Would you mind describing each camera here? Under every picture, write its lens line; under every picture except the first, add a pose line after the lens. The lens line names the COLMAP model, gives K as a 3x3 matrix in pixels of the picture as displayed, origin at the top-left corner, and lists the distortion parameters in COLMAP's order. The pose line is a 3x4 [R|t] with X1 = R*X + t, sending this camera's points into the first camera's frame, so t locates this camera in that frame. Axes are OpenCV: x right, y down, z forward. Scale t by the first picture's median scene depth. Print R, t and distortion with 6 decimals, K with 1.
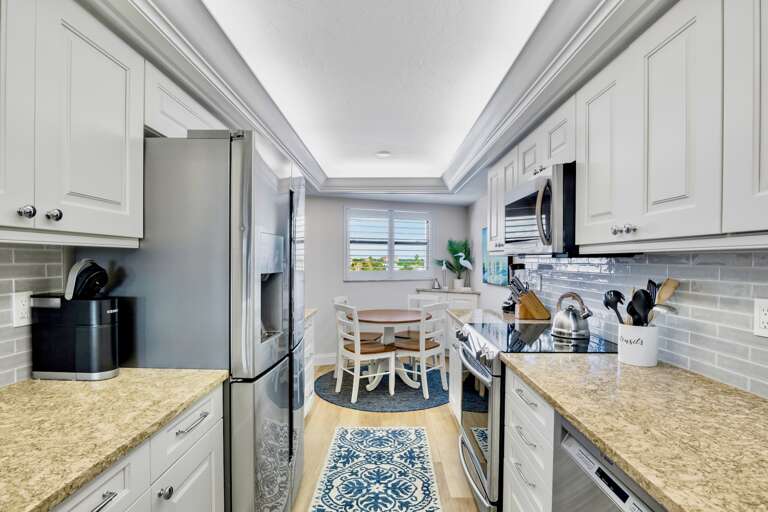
lens RADIAL K [[377.3, 0, 384.0], [0, 377.3, 256.0], [0, 0, 1]] dist [0.198803, -0.000121]
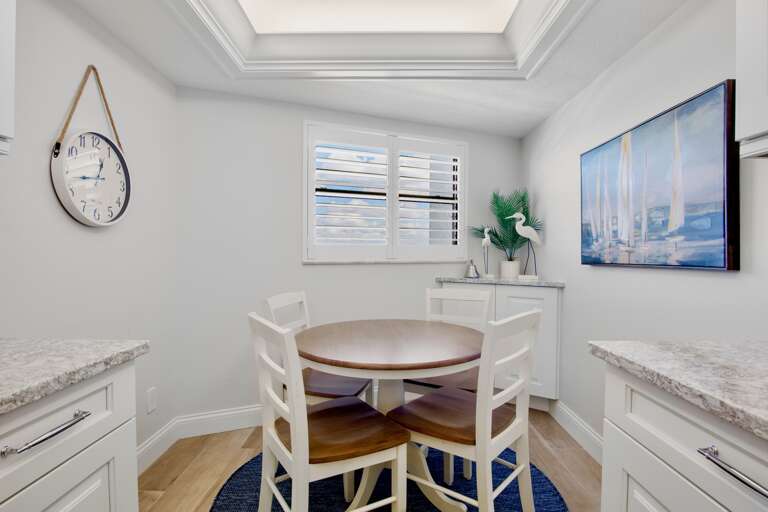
lens RADIAL K [[380.3, 0, 385.6], [0, 380.3, 241.4], [0, 0, 1]] dist [-0.021733, -0.000627]
pose [[0.999926, 0.000769, 0.012135, 0.001854], [-0.000605, 0.999909, -0.013507, 0.040094], [-0.012145, 0.013498, 0.999835, 0.442910]]
